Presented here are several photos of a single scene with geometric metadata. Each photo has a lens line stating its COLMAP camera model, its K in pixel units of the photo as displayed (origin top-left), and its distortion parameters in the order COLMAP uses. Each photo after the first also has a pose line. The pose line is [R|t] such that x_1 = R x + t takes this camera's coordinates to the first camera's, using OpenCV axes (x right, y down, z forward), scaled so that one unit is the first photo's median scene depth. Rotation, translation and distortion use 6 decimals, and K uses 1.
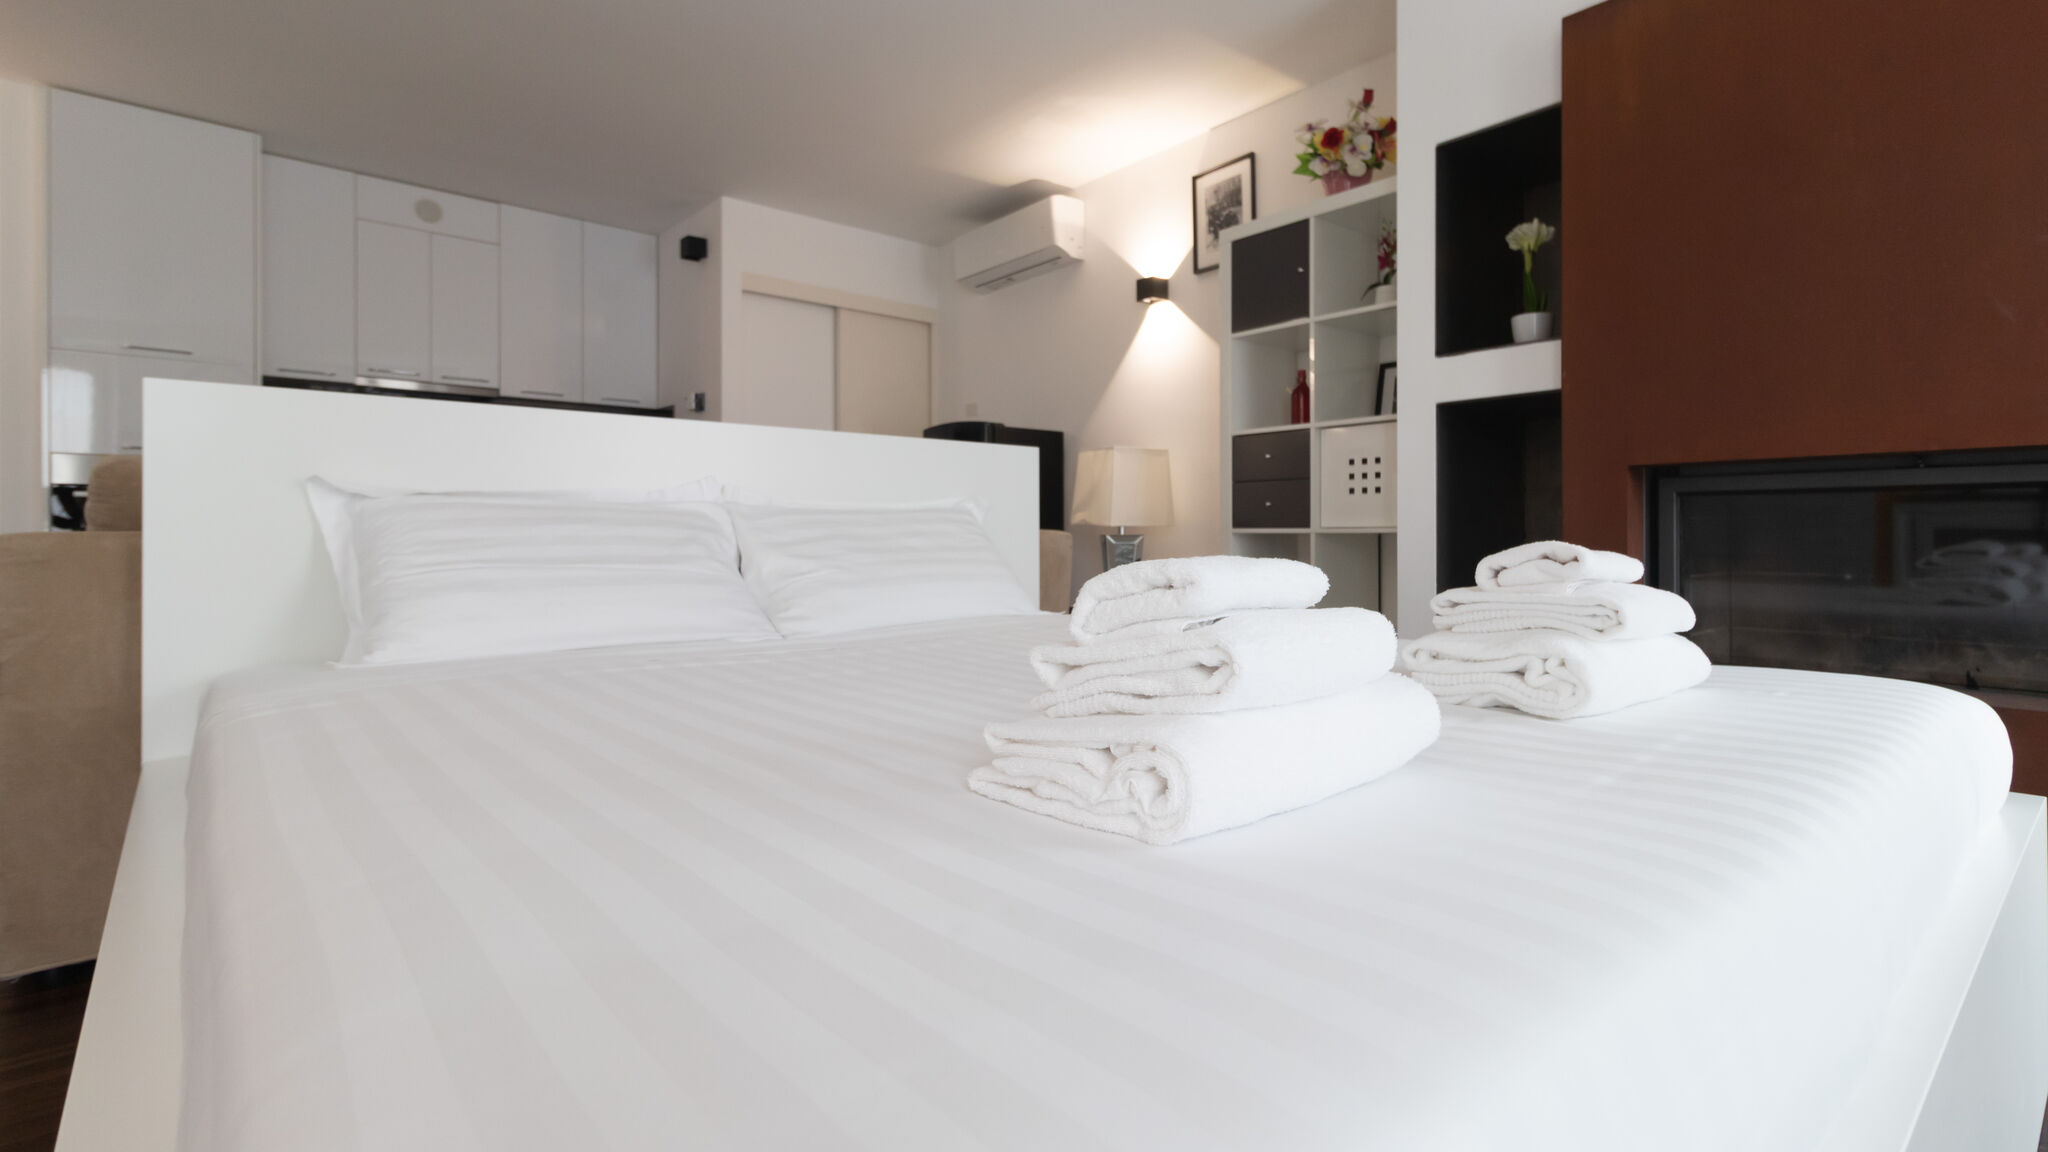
lens RADIAL K [[970.5, 0, 1049.6], [0, 970.5, 530.8], [0, 0, 1]] dist [0.002017, 0.000615]
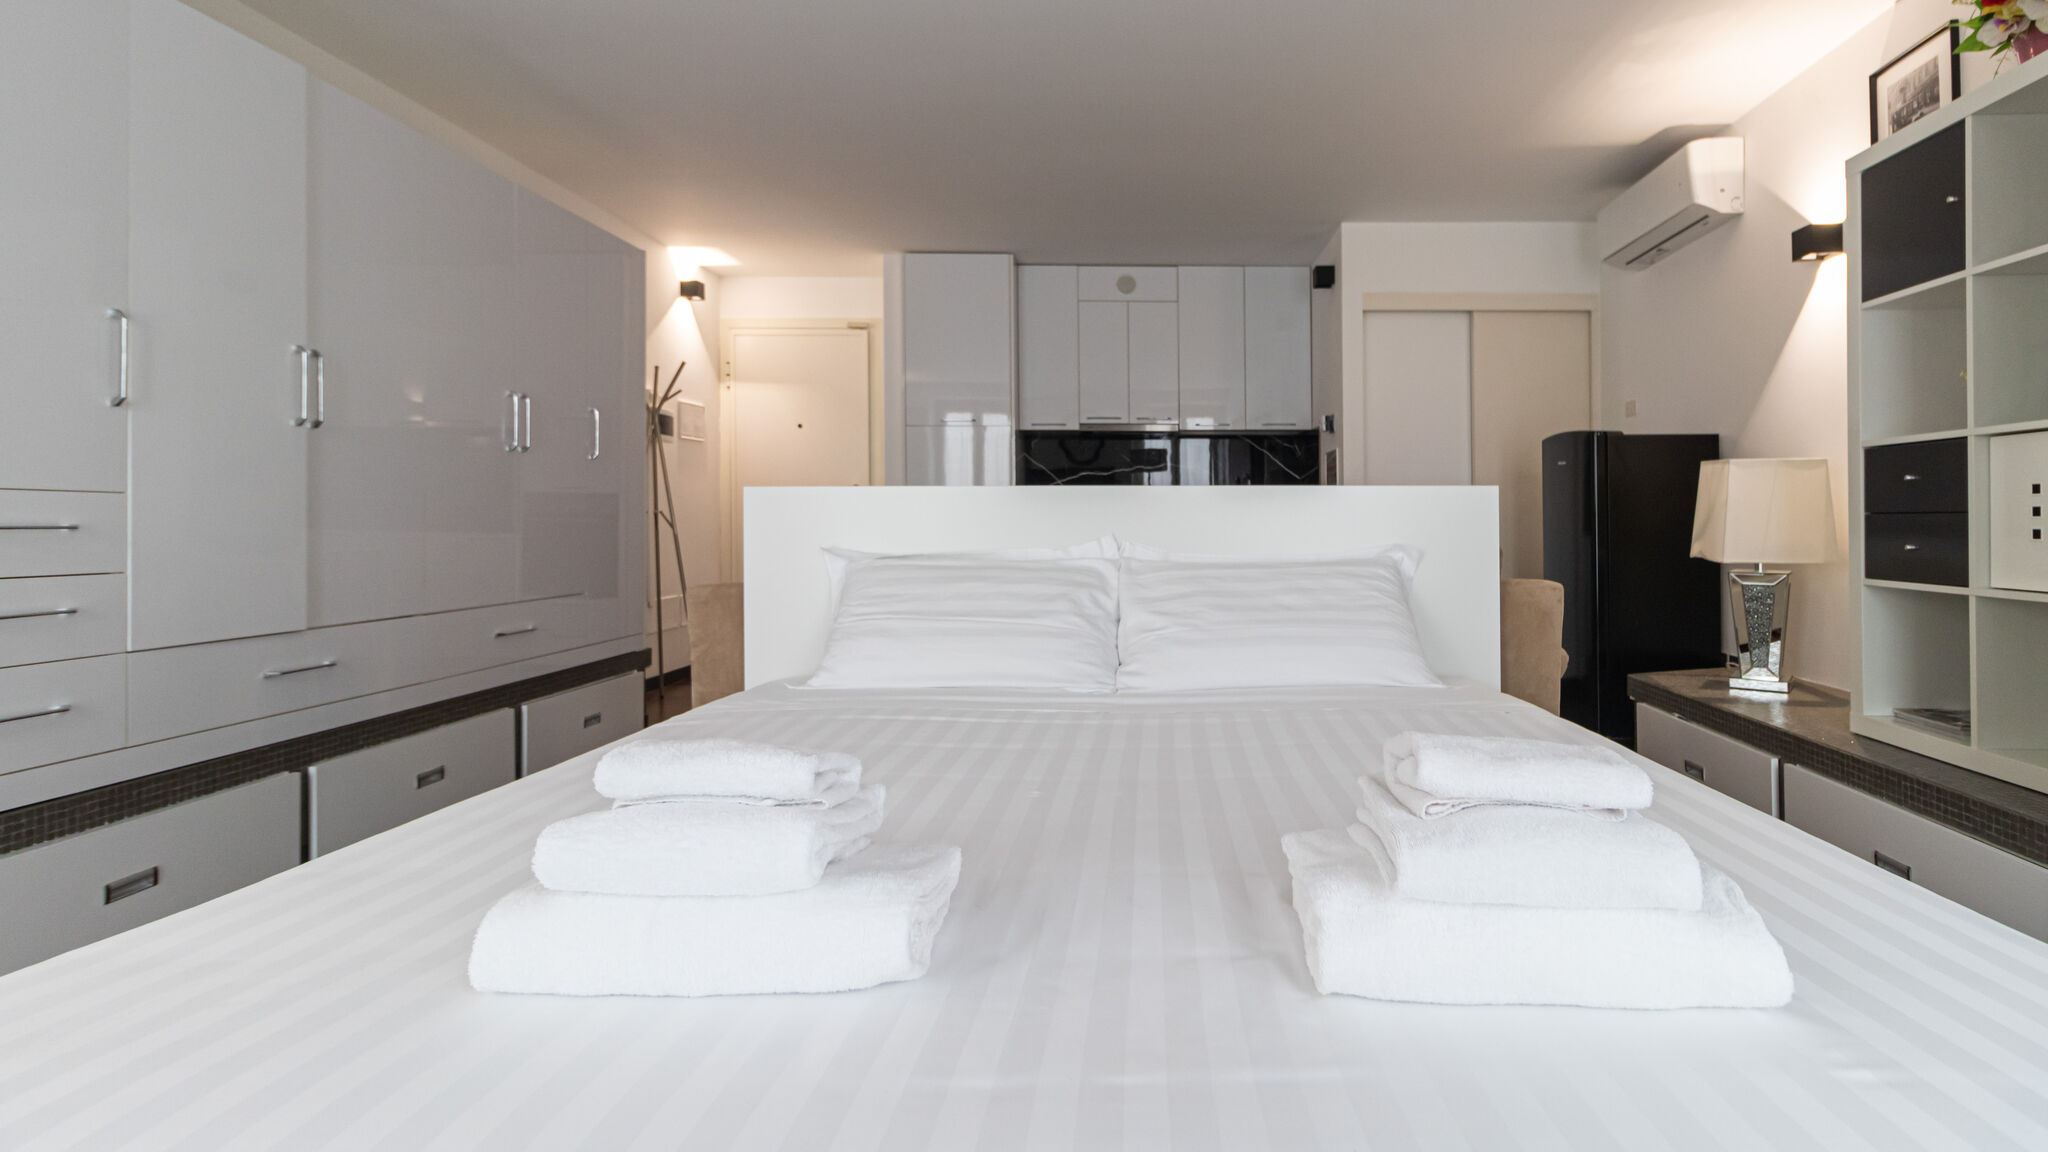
lens RADIAL K [[986.2, 0, 1143.8], [0, 986.2, 509.9], [0, 0, 1]] dist [0.002400, 0.000555]
pose [[0.742777, -0.005575, -0.669515, 0.303019], [0.003024, 0.999983, -0.004971, -0.054193], [0.669532, 0.001668, 0.742782, 0.126123]]
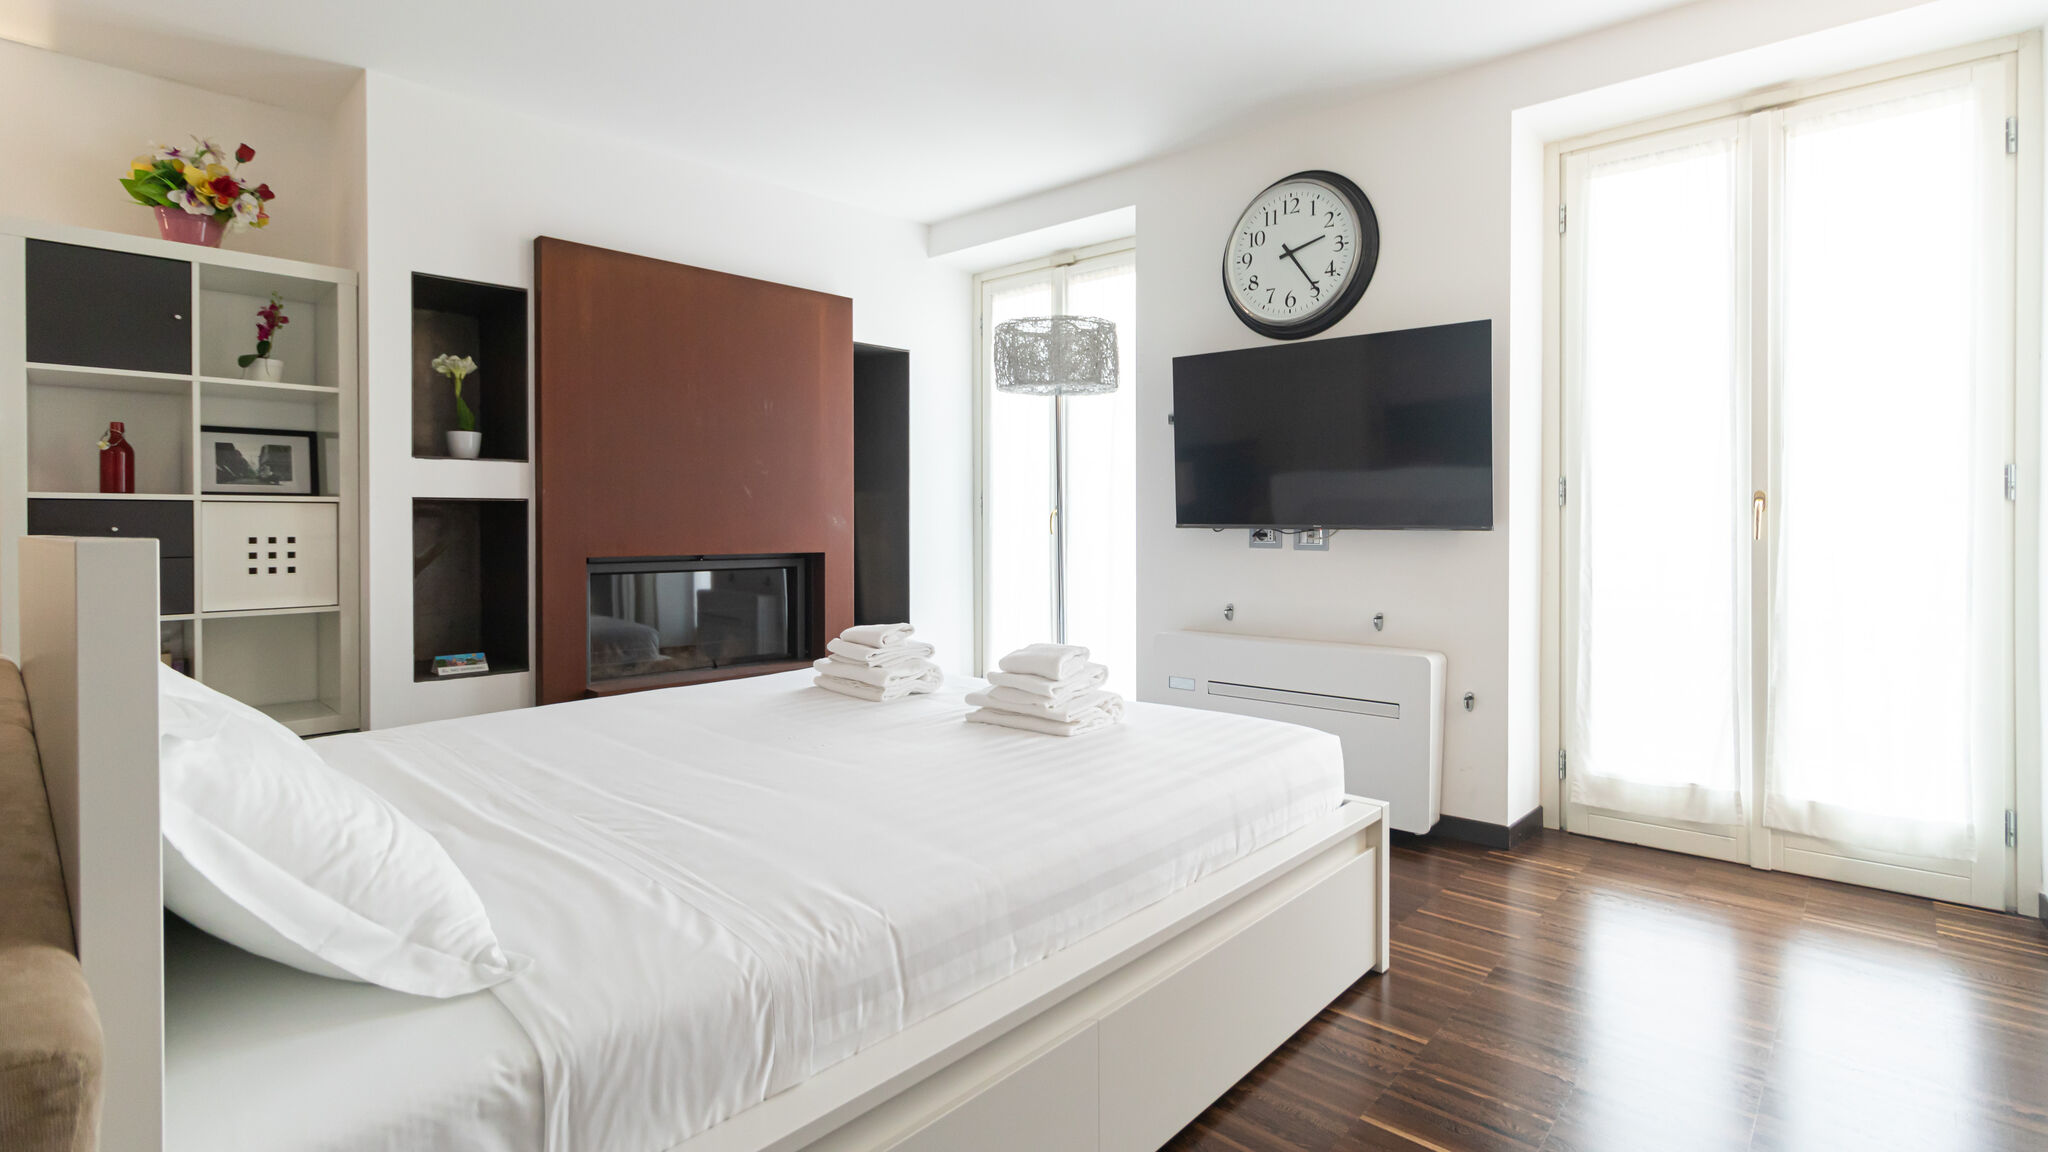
lens RADIAL K [[943.8, 0, 1031.3], [0, 943.8, 527.9], [0, 0, 1]] dist [0.002158, -0.000369]
pose [[-0.108113, -0.001362, 0.994138, -0.673198], [-0.001442, 0.999998, 0.001213, -0.083337], [-0.994138, -0.001302, -0.108115, 0.335045]]
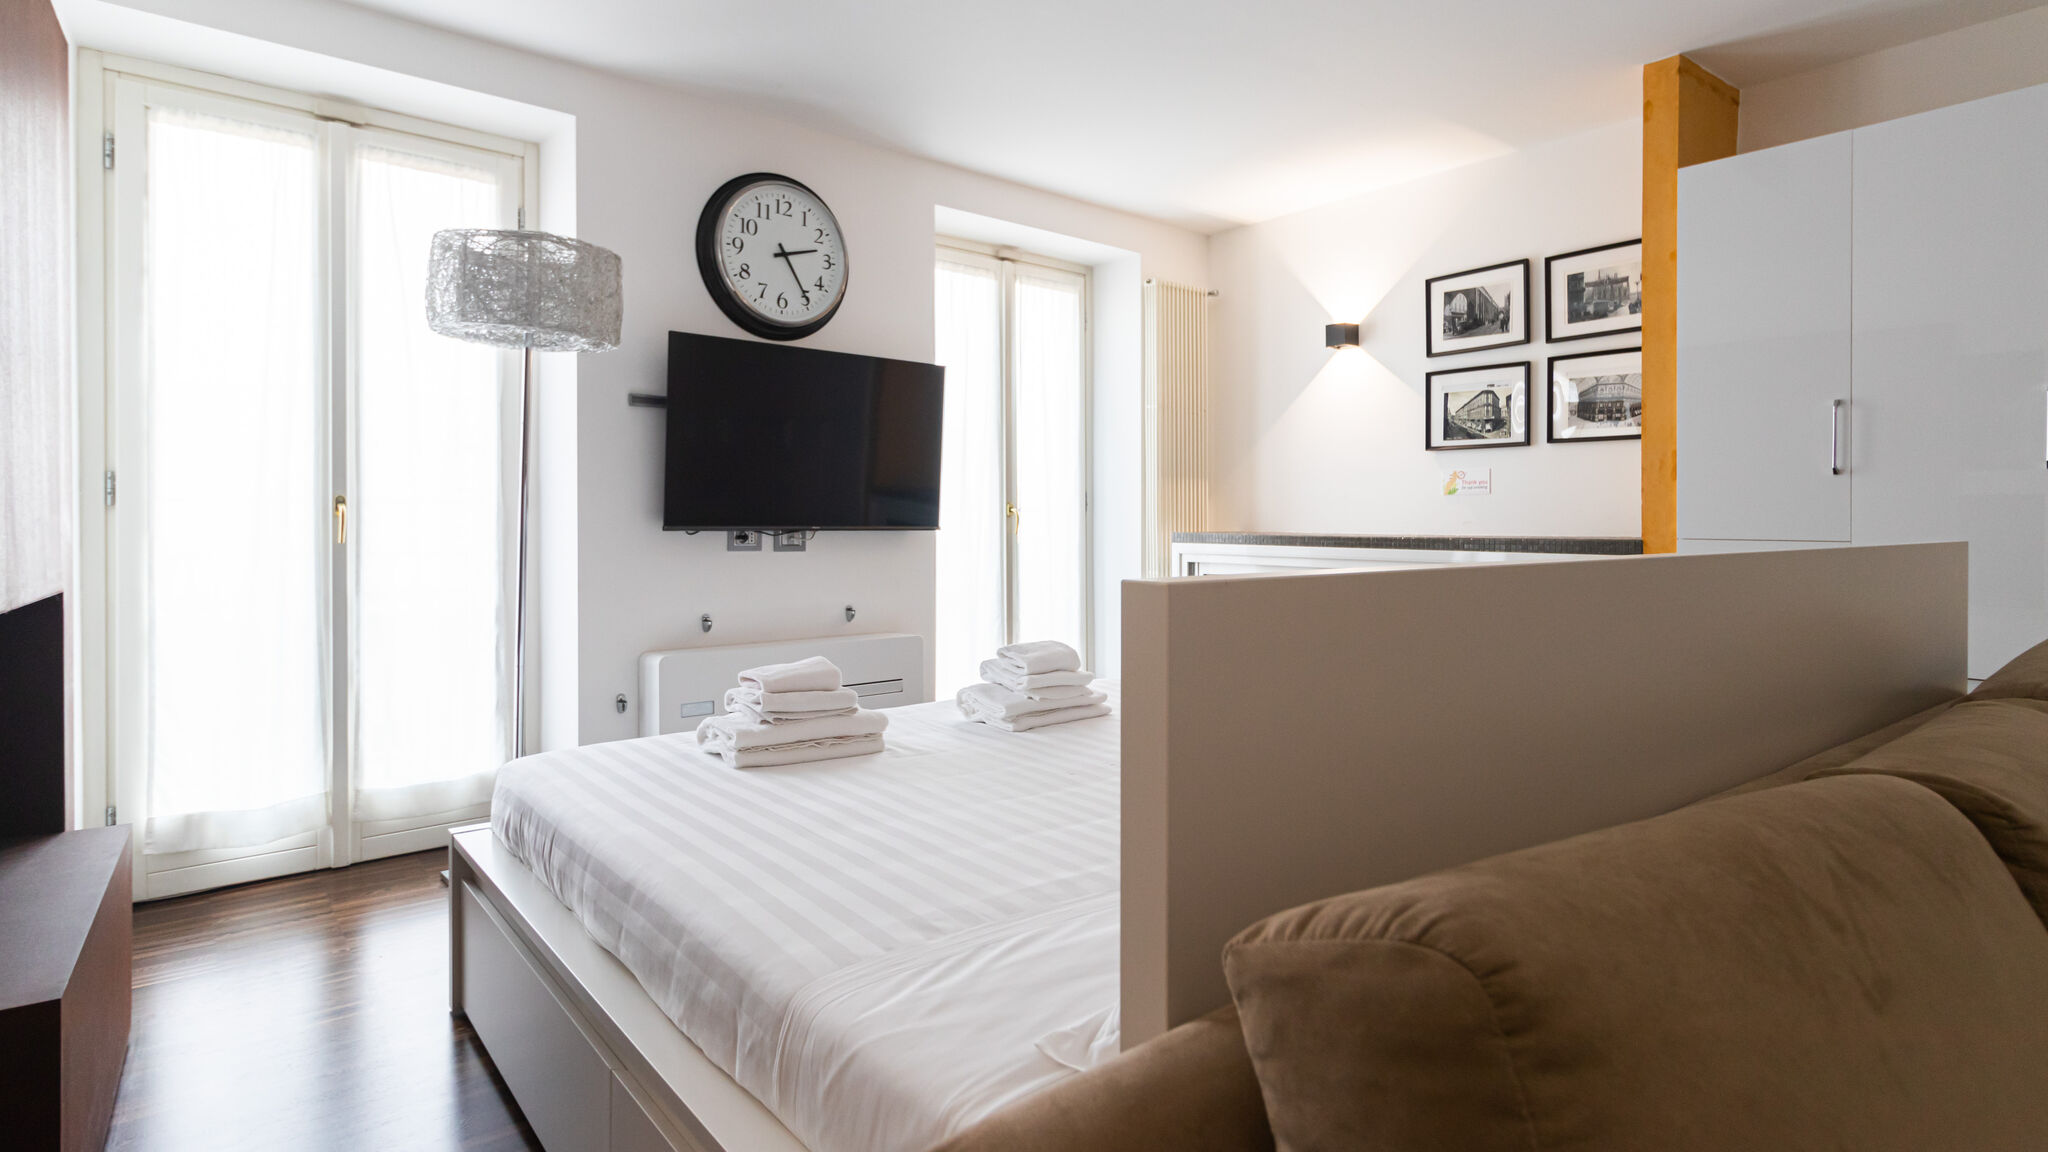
lens RADIAL K [[1064.3, 0, 1016.0], [0, 1064.3, 531.6], [0, 0, 1]] dist [0.000915, -0.000788]
pose [[-0.998311, 0.004395, 0.057934, 0.007182], [0.004797, 0.999965, 0.006796, -0.087109], [-0.057902, 0.007062, -0.998297, 1.093853]]
